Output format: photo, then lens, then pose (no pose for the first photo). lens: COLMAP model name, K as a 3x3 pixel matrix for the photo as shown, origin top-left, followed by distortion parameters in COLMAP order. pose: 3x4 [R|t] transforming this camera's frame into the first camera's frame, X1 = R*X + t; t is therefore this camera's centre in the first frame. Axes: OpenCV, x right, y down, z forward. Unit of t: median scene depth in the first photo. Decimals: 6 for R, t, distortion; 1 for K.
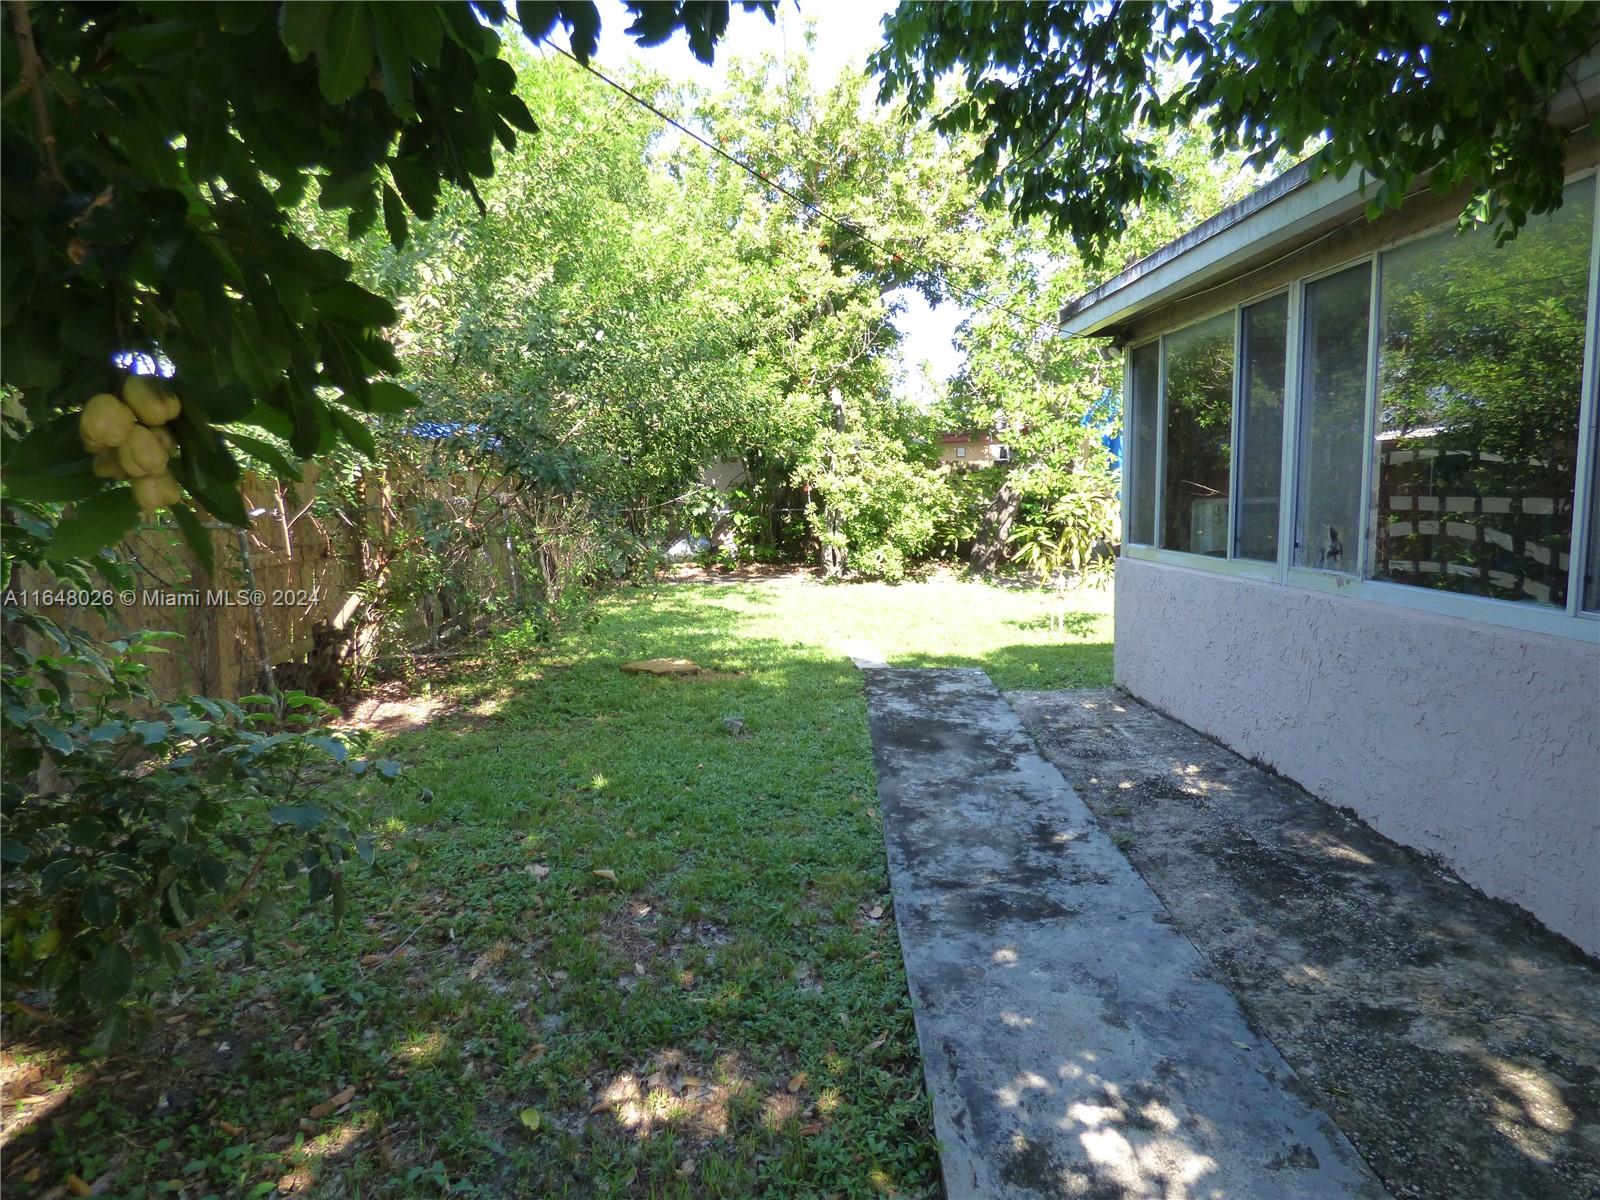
lens RADIAL K [[972.1, 0, 800.0], [0, 972.1, 600.0], [0, 0, 1]] dist [-0.005926, -0.003443]
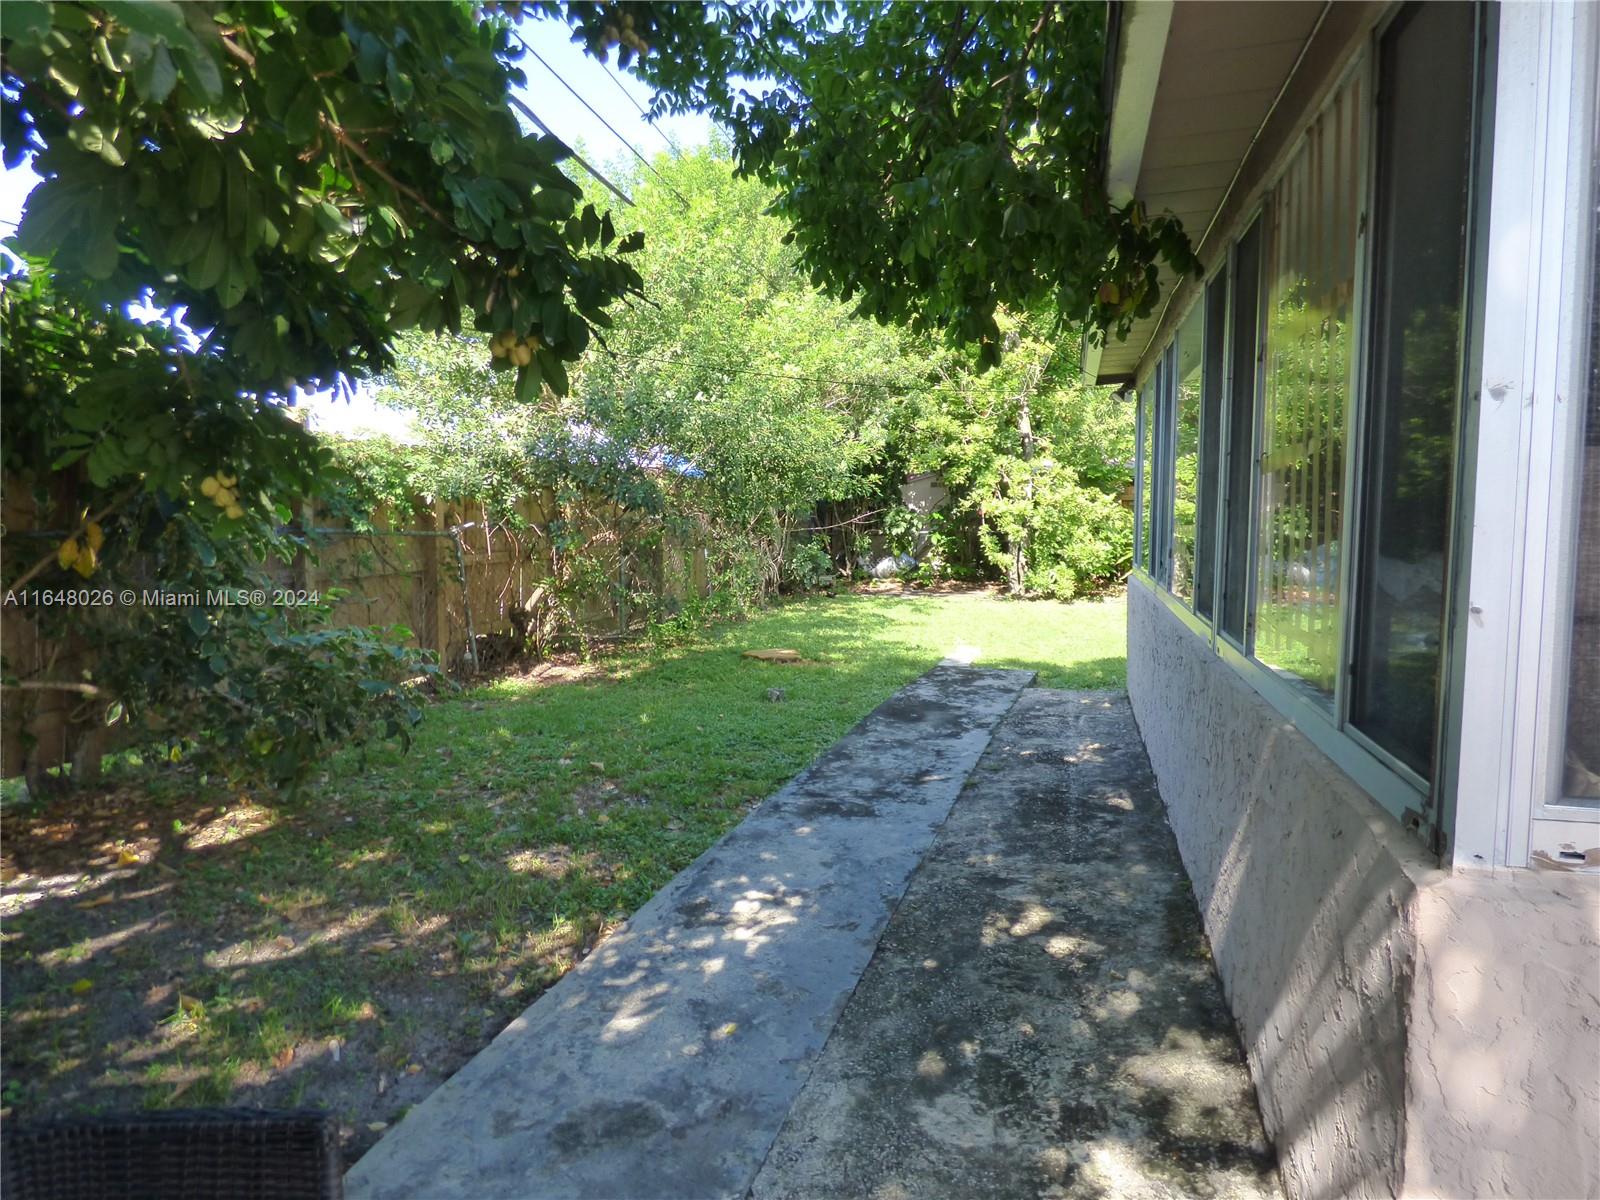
lens RADIAL K [[972.1, 0, 800.0], [0, 972.1, 600.0], [0, 0, 1]] dist [-0.005926, -0.003443]
pose [[0.953810, 0.037122, -0.298107, 0.144473], [-0.043233, 0.998968, -0.013928, 0.008124], [0.297282, 0.026173, 0.954431, -0.097138]]
